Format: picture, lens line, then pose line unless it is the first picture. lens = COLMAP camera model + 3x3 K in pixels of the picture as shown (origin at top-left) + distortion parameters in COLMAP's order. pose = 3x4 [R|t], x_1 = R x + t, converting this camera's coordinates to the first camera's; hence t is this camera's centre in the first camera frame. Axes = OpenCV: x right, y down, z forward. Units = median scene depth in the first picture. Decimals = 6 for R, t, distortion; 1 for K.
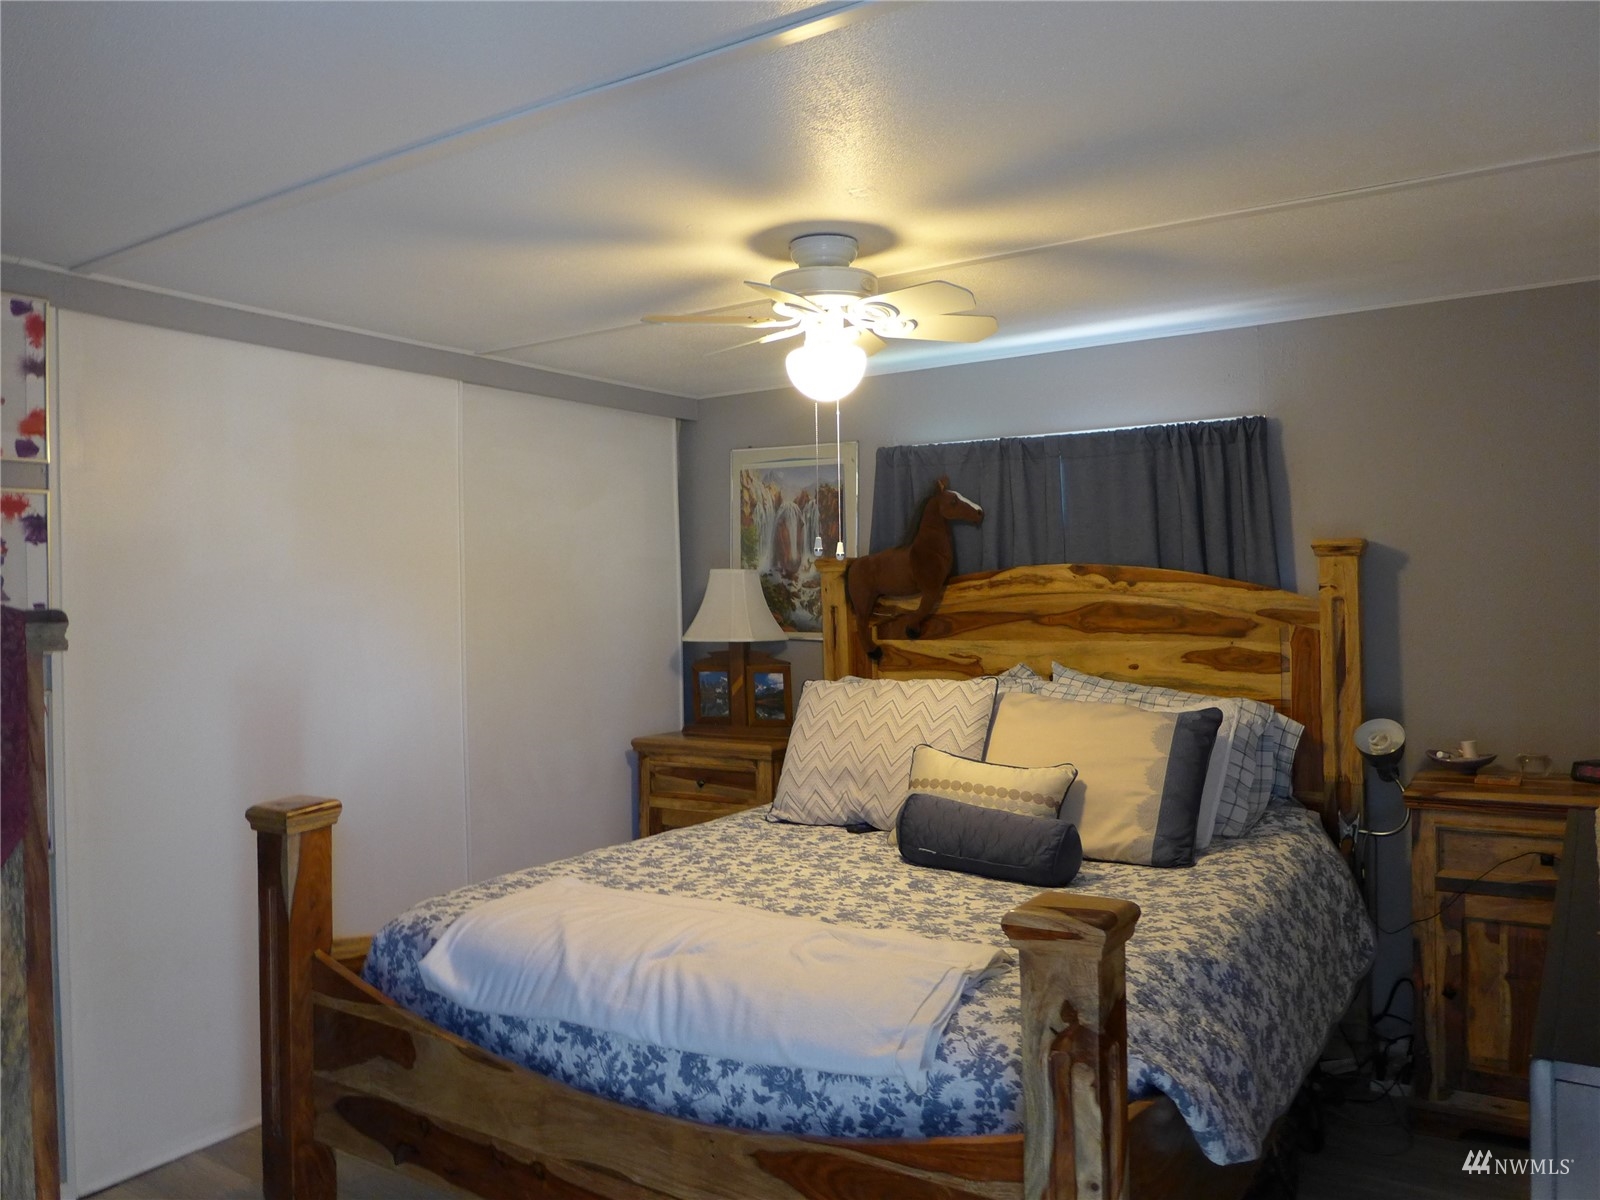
lens RADIAL K [[1203.9, 0, 797.1], [0, 1203.9, 597.6], [0, 0, 1]] dist [-0.018672, -0.000420]
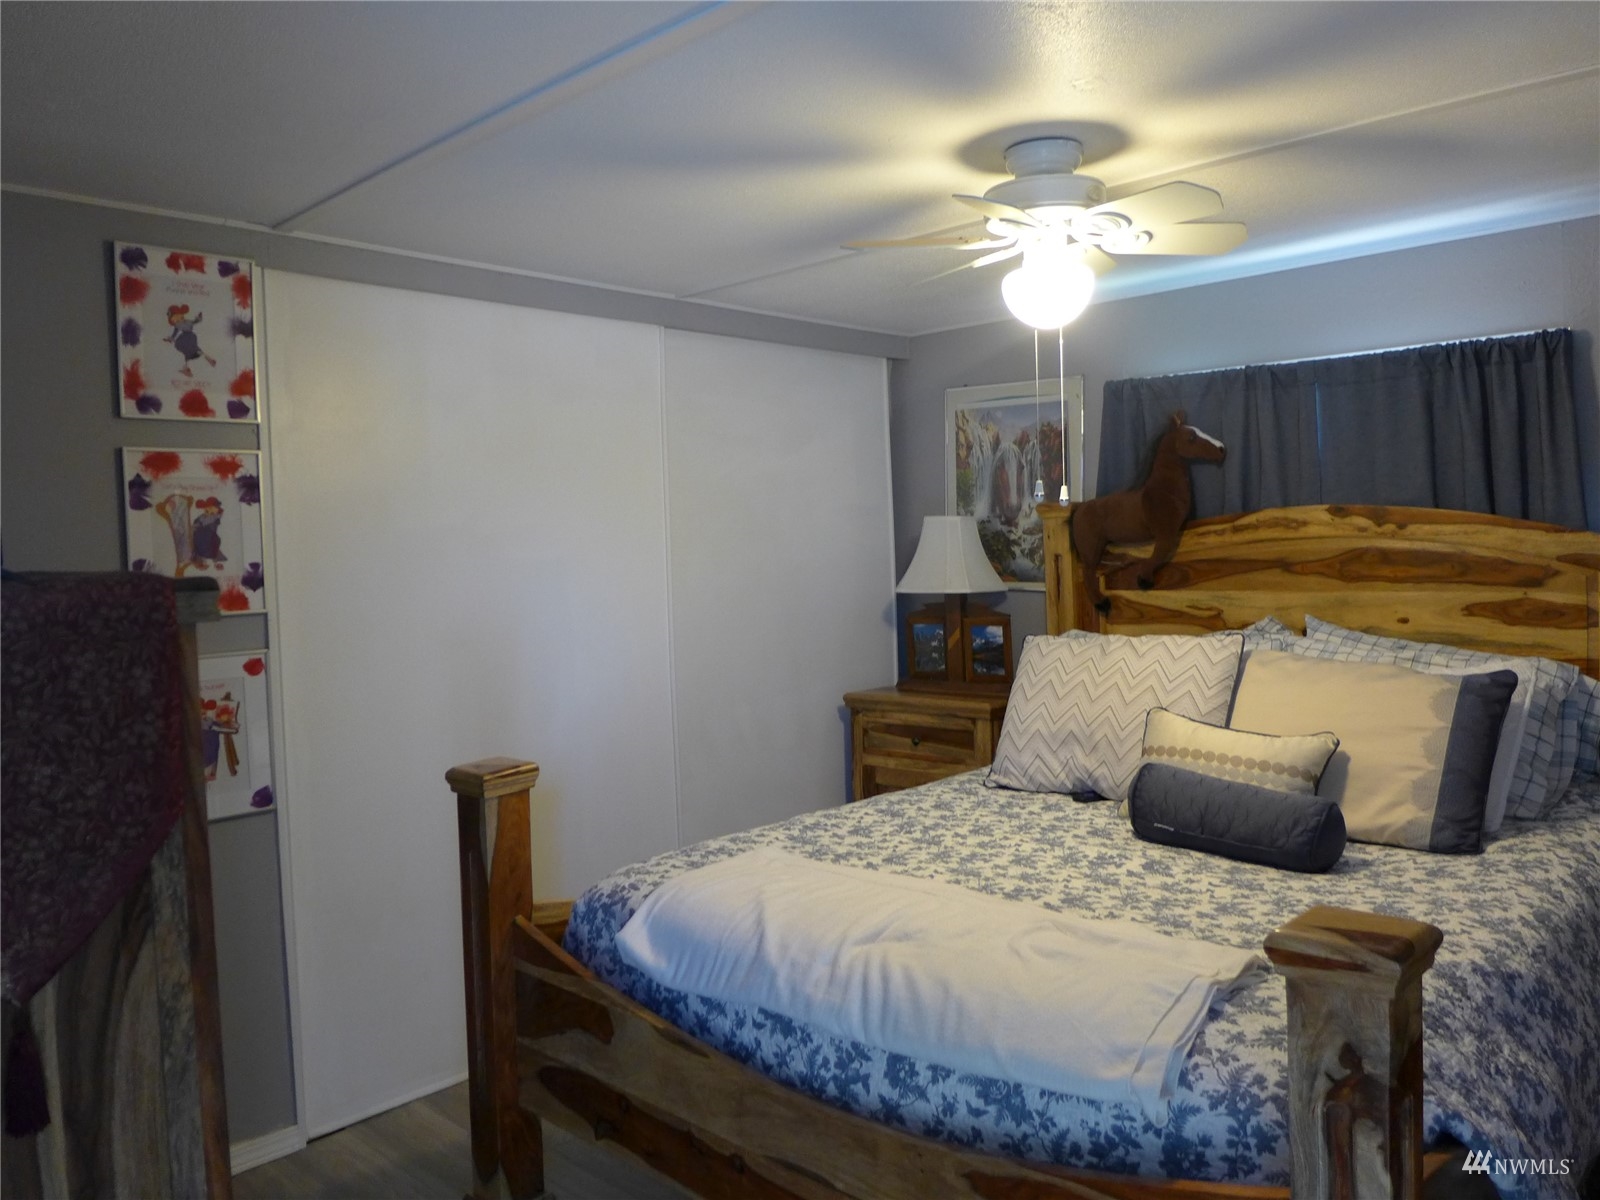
lens RADIAL K [[1203.9, 0, 800.2], [0, 1203.9, 589.6], [0, 0, 1]] dist [-0.018672, -0.000420]
pose [[0.983780, -0.004762, -0.179317, 0.002703], [0.011731, 0.999216, 0.037821, -0.005359], [0.178996, -0.039311, 0.983064, 0.082825]]
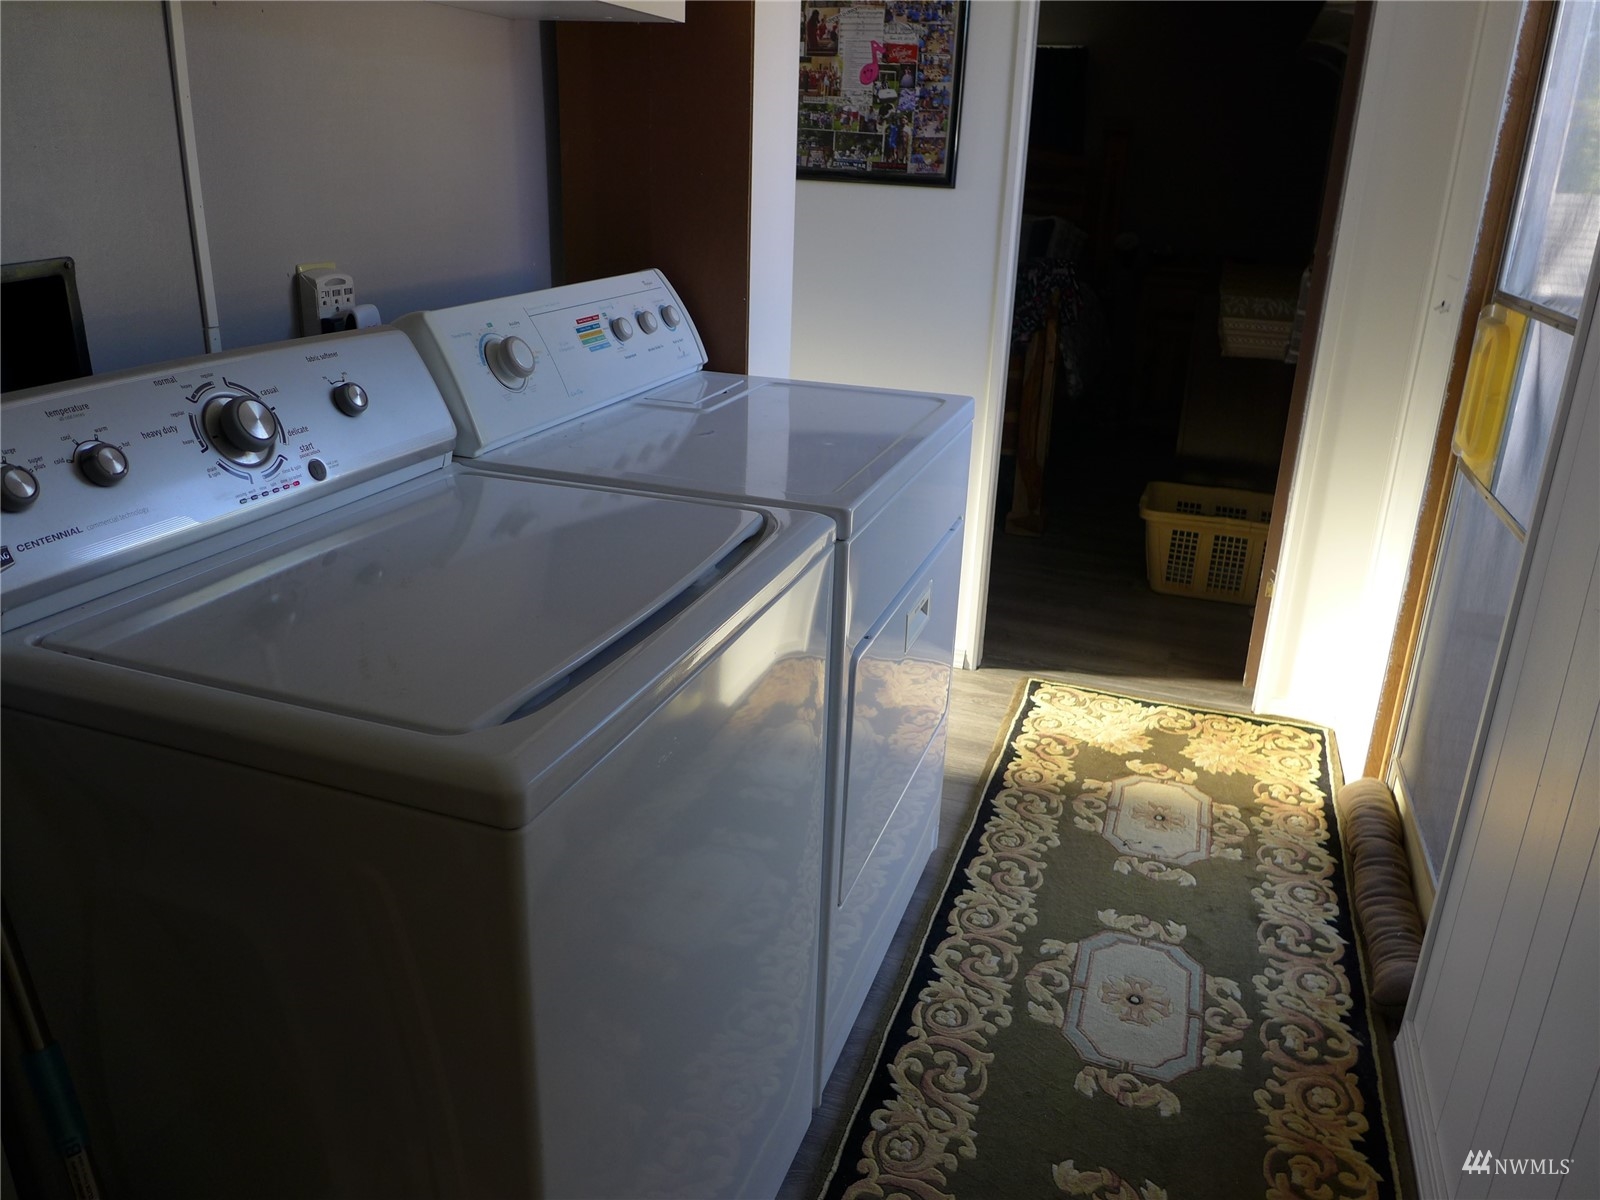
lens RADIAL K [[1203.9, 0, 797.9], [0, 1203.9, 595.8], [0, 0, 1]] dist [-0.018672, -0.000420]
pose [[0.970985, -0.039653, 0.235831, -0.714862], [-0.045371, 0.937700, 0.344470, 0.020625], [-0.234798, -0.345175, 0.908694, -1.161575]]
